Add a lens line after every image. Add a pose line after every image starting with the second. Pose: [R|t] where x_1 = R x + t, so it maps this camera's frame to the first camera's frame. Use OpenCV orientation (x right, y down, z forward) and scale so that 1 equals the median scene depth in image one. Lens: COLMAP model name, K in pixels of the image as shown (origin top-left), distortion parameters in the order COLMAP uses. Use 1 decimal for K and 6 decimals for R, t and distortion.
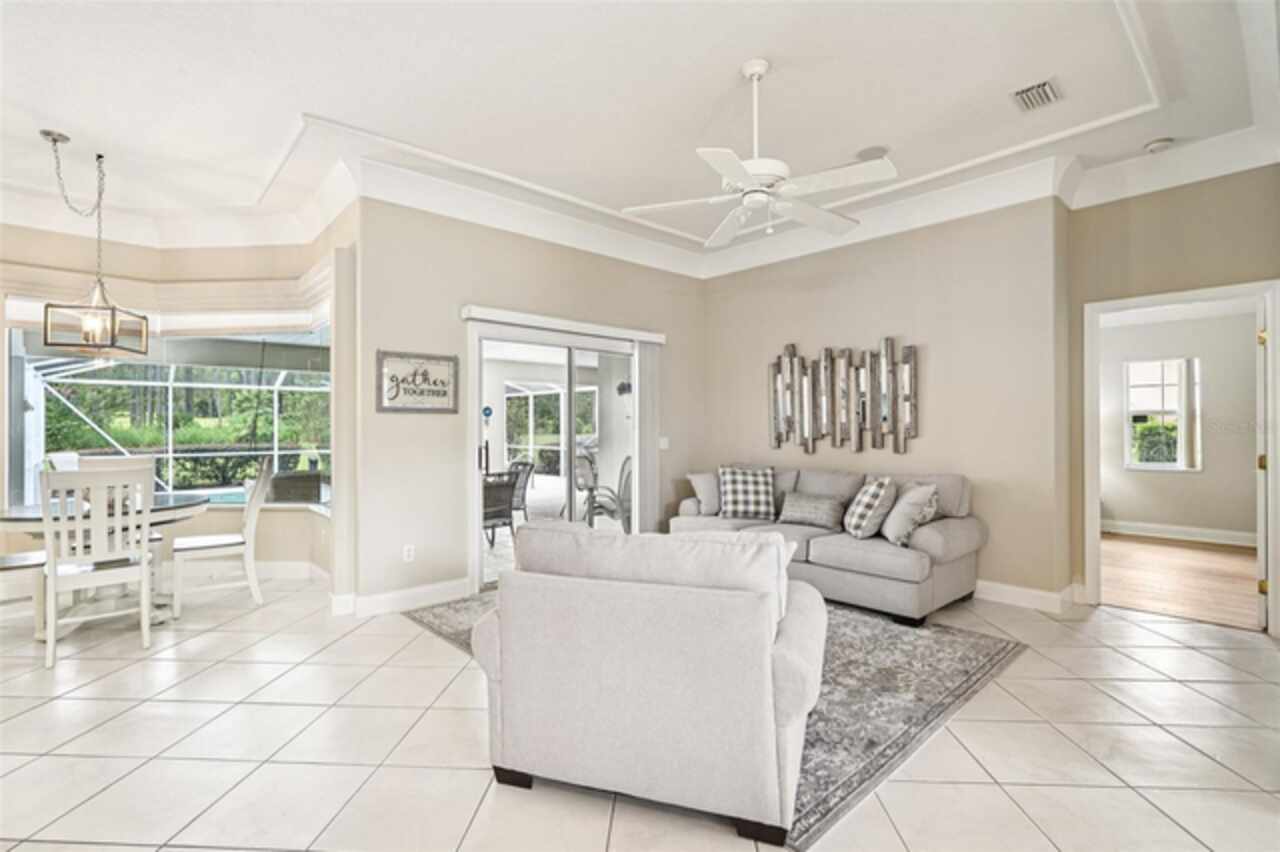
lens RADIAL K [[576.1, 0, 619.3], [0, 576.1, 422.9], [0, 0, 1]] dist [-0.001176, 0.000131]
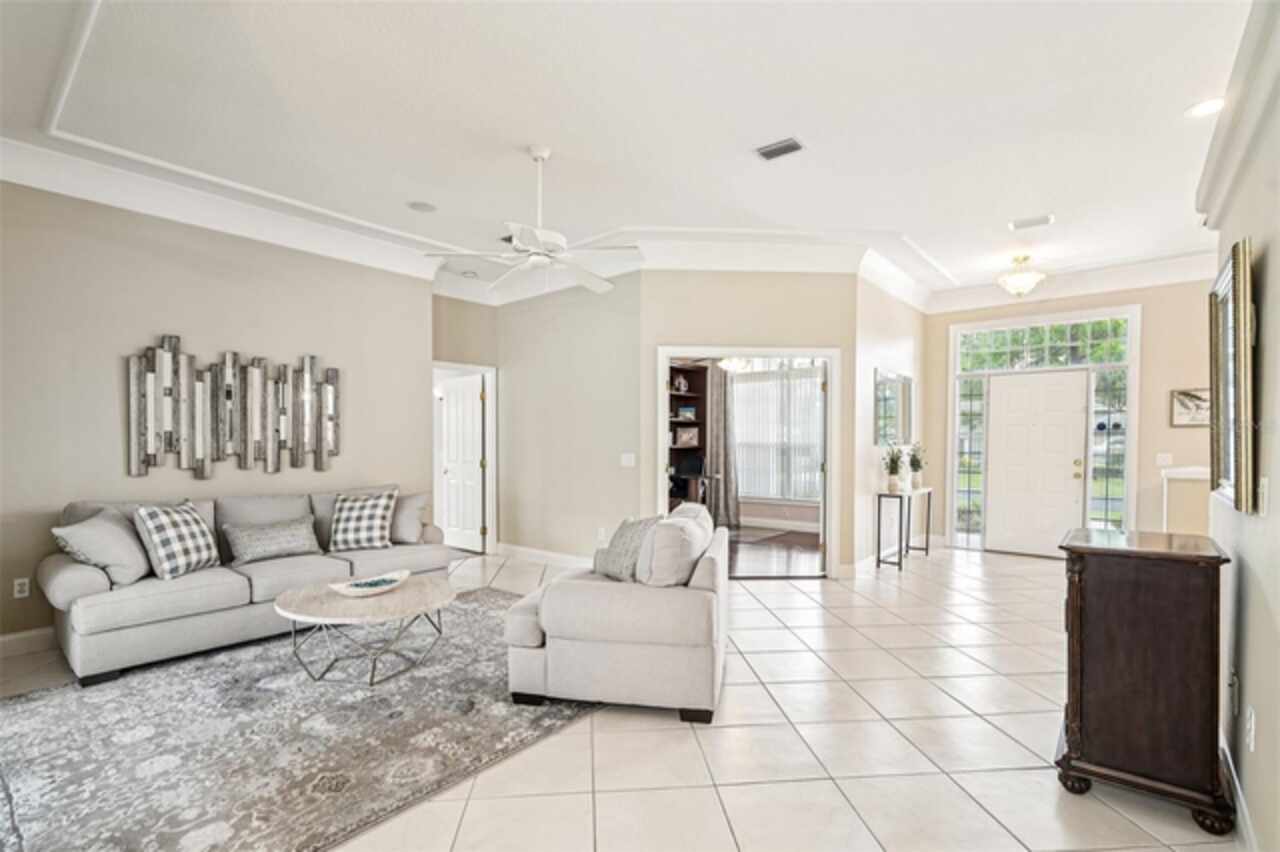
lens RADIAL K [[578.3, 0, 636.5], [0, 578.3, 445.2], [0, 0, 1]] dist [-0.001341, -0.000214]
pose [[-0.157522, 0.000168, 0.987515, -0.571723], [0.000222, 1.000000, -0.000135, 0.006666], [-0.987515, 0.000198, -0.157522, 0.557934]]
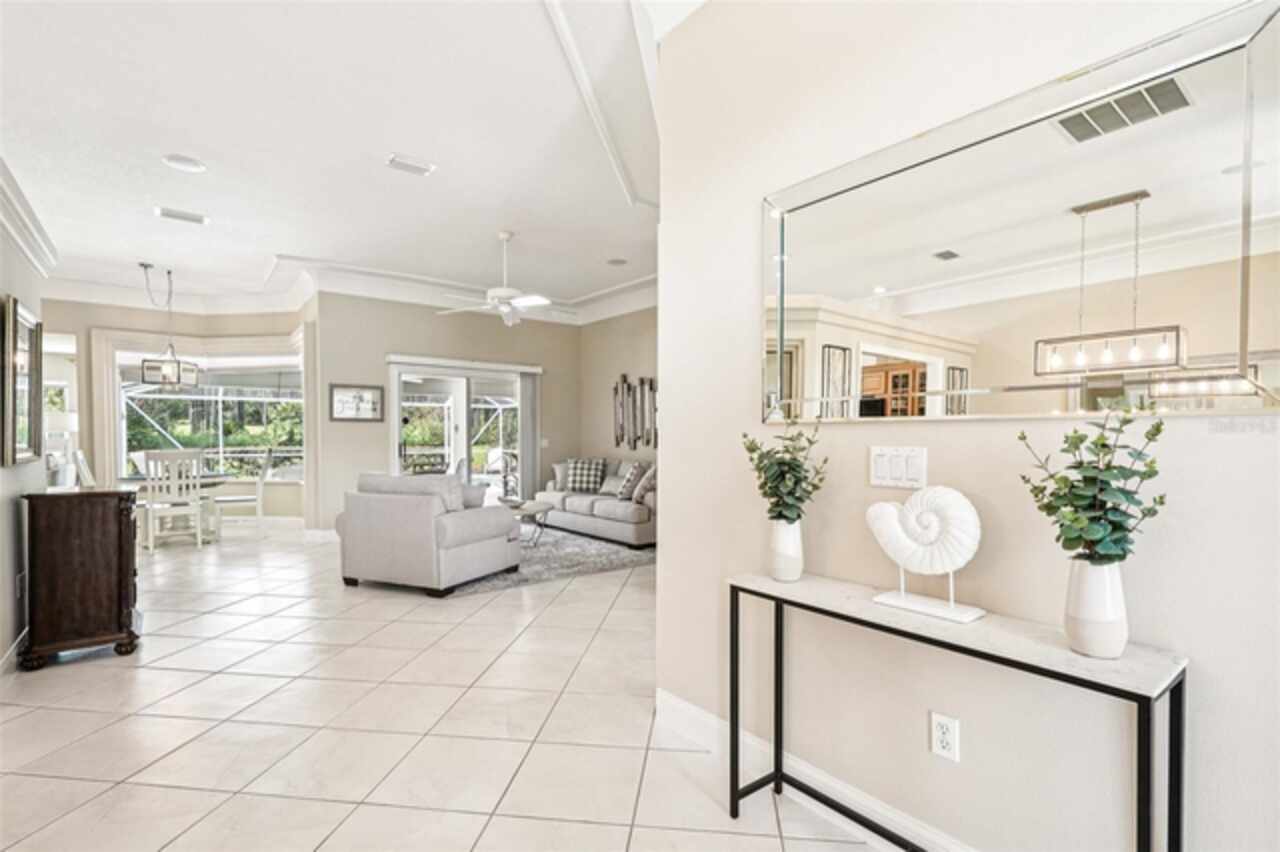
lens RADIAL K [[570.9, 0, 636.6], [0, 570.9, 447.0], [0, 0, 1]] dist [-0.035028, -0.000073]
pose [[0.999475, 0.002705, -0.032273, 0.403758], [-0.001817, 0.999619, 0.027531, 0.006419], [0.032336, -0.027458, 0.999100, -0.465791]]
